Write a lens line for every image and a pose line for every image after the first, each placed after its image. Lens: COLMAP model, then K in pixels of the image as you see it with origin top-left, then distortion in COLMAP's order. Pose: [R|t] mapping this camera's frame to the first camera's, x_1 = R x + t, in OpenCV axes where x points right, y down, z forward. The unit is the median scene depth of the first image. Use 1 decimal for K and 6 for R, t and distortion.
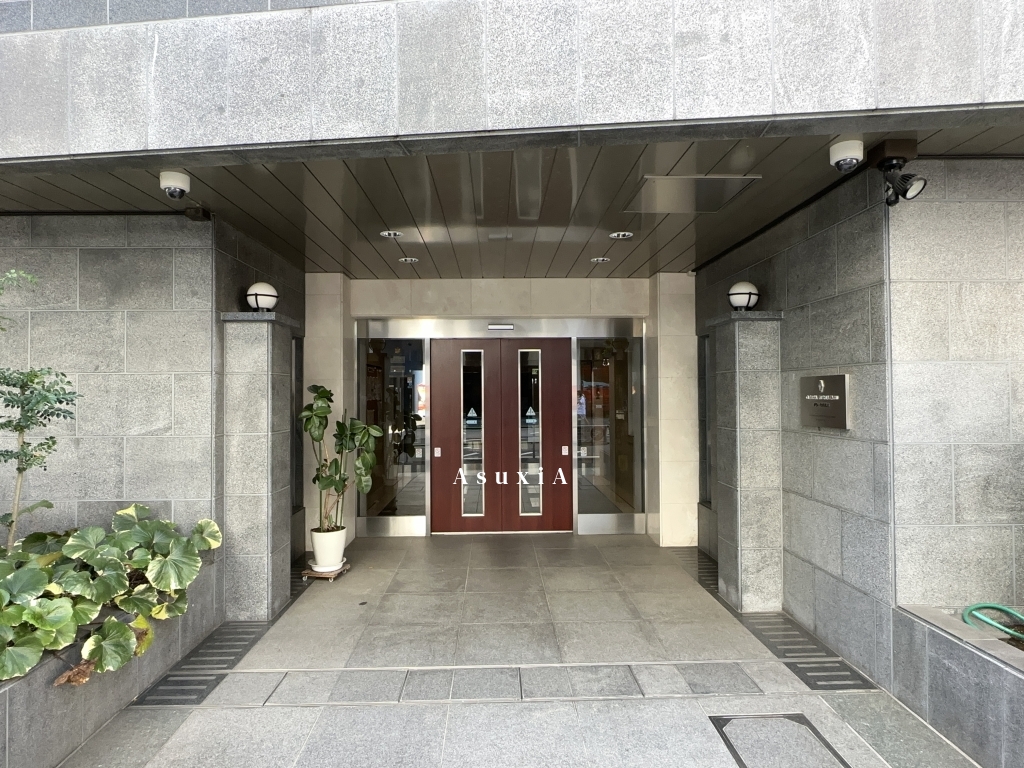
lens RADIAL K [[600.0, 0, 514.8], [0, 600.0, 385.2], [0, 0, 1]] dist [-0.001783, -0.000489]
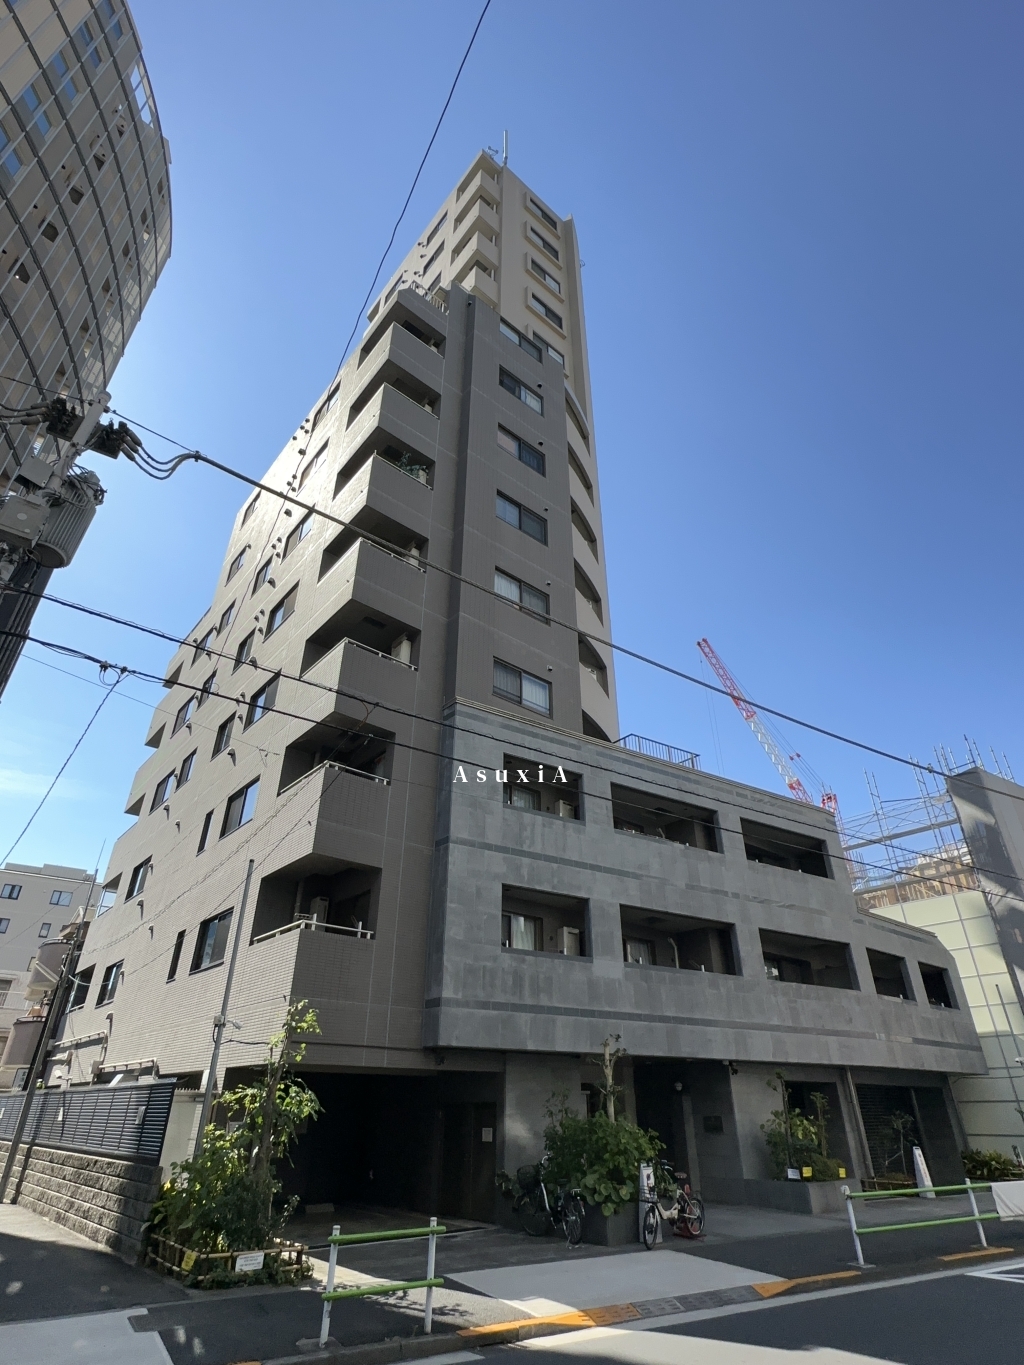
lens RADIAL K [[710.6, 0, 516.0], [0, 710.6, 684.7], [0, 0, 1]] dist [-0.002619, 0.001981]
pose [[0.772677, 0.330335, 0.542079, -4.618201], [-0.011897, 0.861323, -0.507919, -0.086197], [-0.634688, 0.386008, 0.669454, -2.782451]]
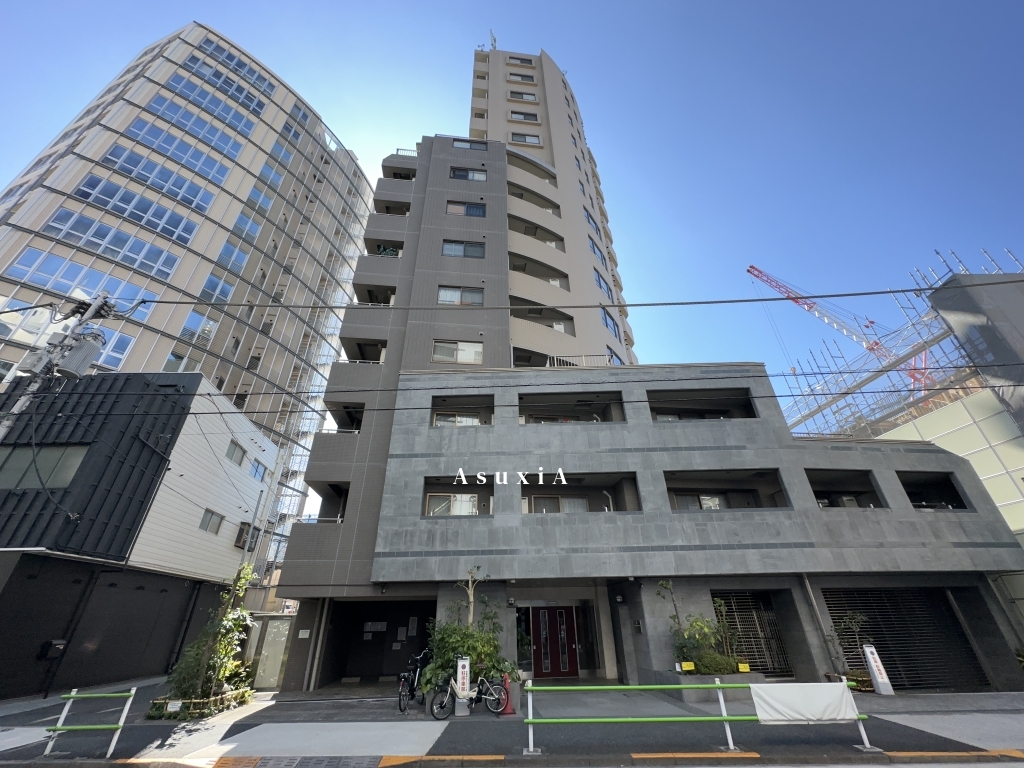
lens RADIAL K [[408.7, 0, 514.1], [0, 408.7, 383.6], [0, 0, 1]] dist [0.000271, 0.000024]
pose [[0.994480, 0.039845, 0.097070, -1.073529], [0.013595, 0.868372, -0.495728, -0.065966], [-0.104045, 0.494311, 0.863036, -3.313509]]
